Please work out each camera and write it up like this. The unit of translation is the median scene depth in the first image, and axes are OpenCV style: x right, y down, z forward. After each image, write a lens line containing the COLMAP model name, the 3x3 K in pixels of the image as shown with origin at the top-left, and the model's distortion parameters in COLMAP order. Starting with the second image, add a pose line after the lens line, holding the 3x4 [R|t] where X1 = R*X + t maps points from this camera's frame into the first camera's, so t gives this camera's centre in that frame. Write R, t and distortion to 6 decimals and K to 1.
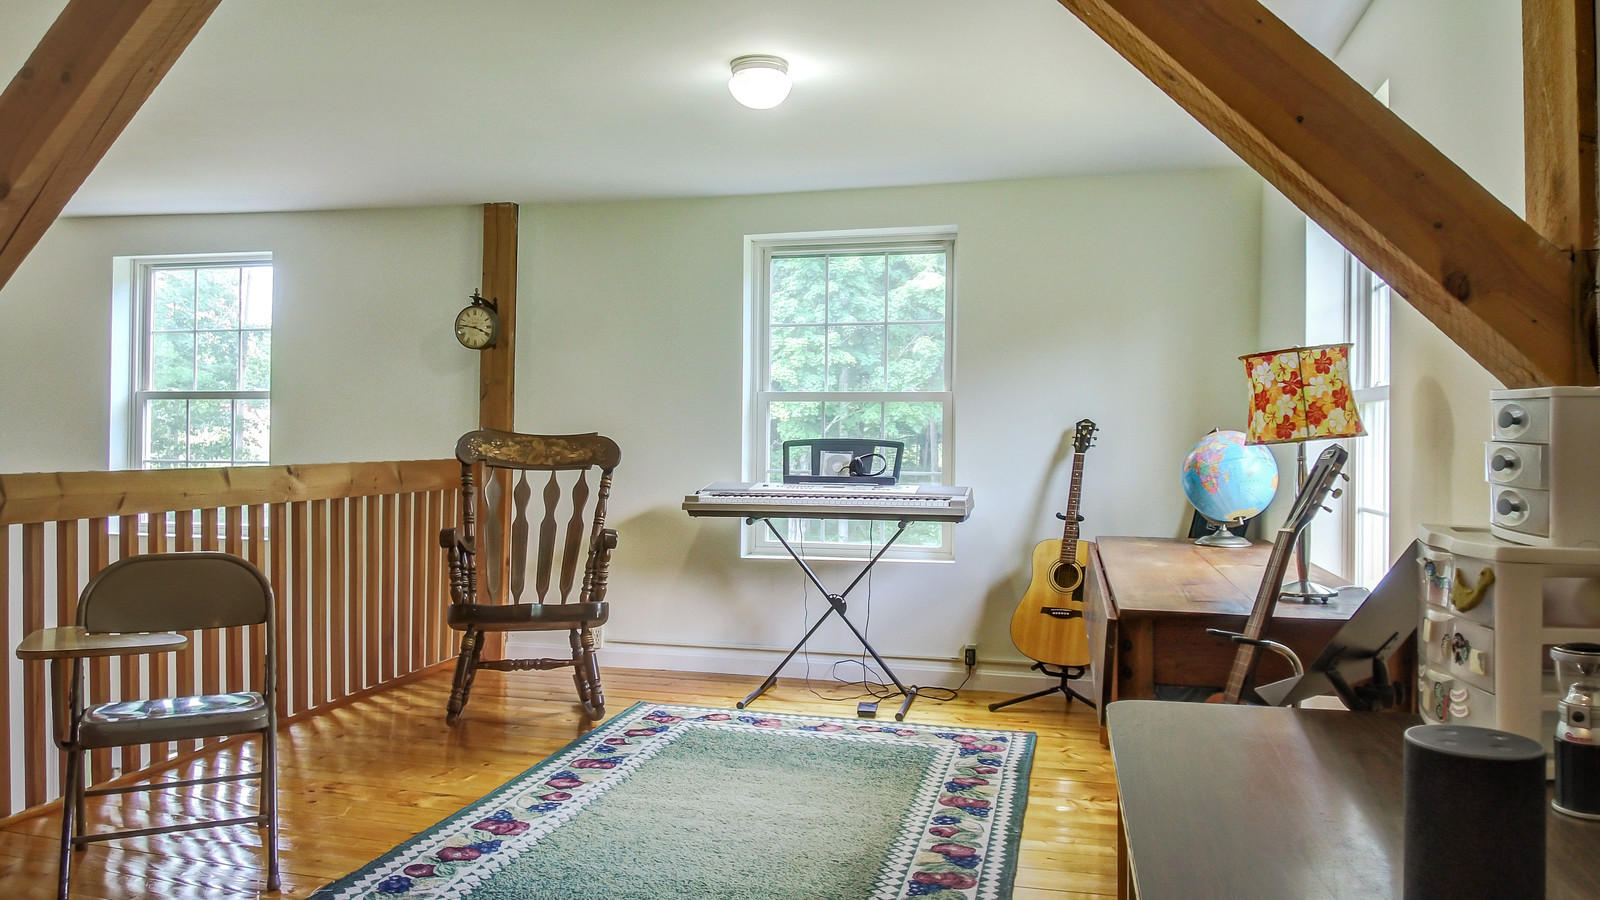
lens RADIAL K [[1149.9, 0, 799.8], [0, 1149.9, 447.6], [0, 0, 1]] dist [0.013541, -0.009777]
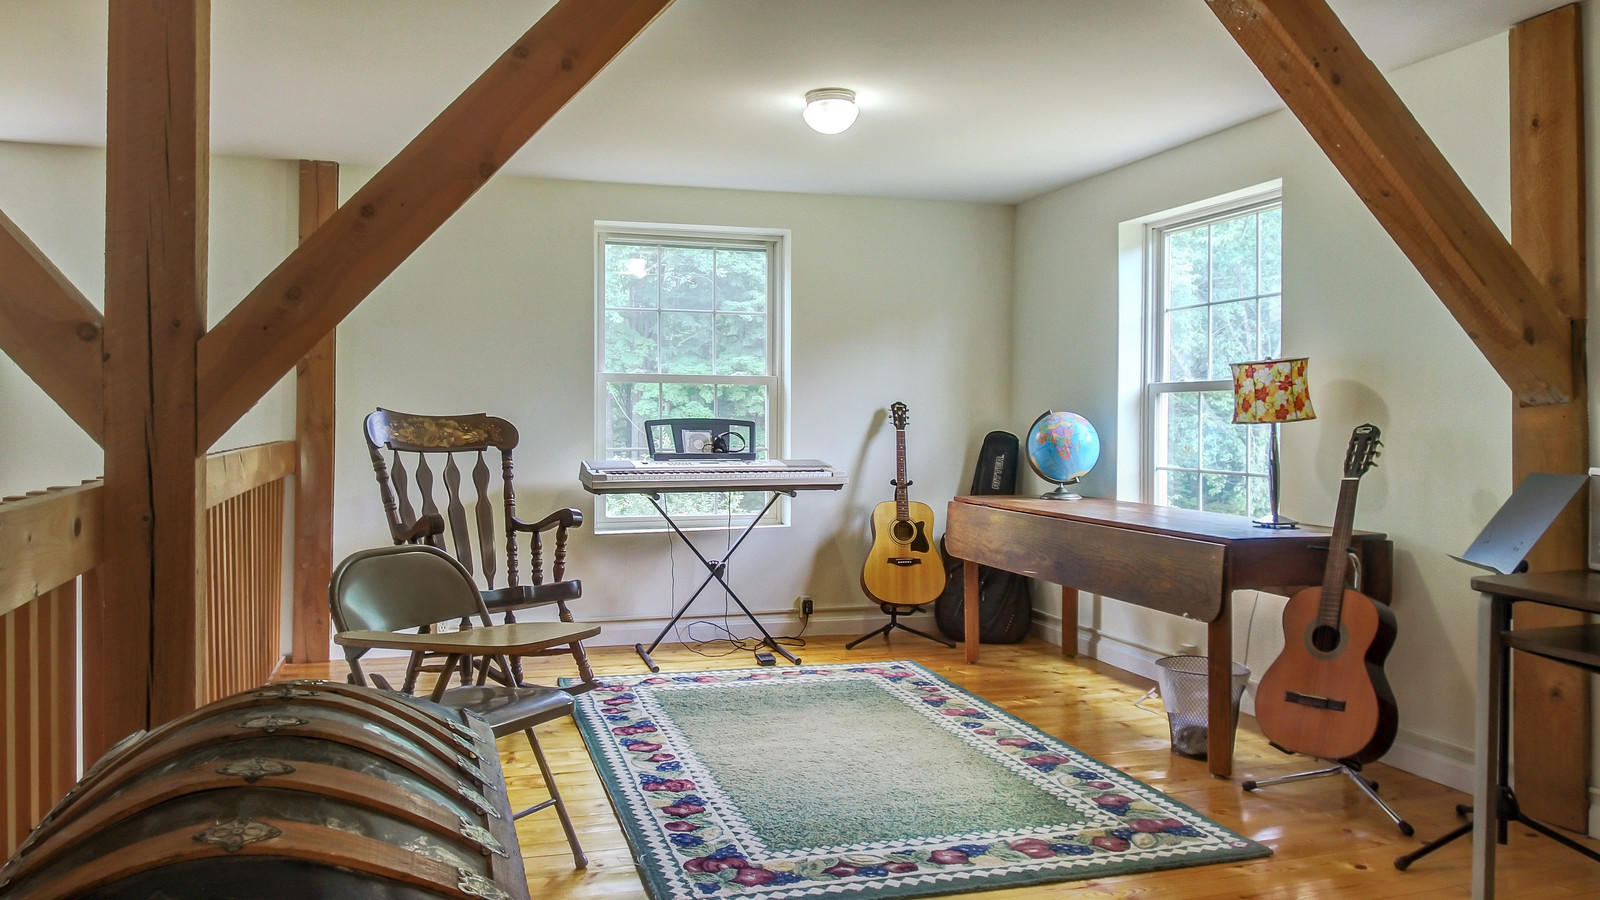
lens RADIAL K [[1149.9, 0, 797.0], [0, 1149.9, 445.6], [0, 0, 1]] dist [0.013541, -0.009777]
pose [[0.860190, -0.016550, 0.509705, -0.482993], [0.006011, 0.999733, 0.022316, -0.006334], [-0.509938, -0.016132, 0.860060, 0.019123]]
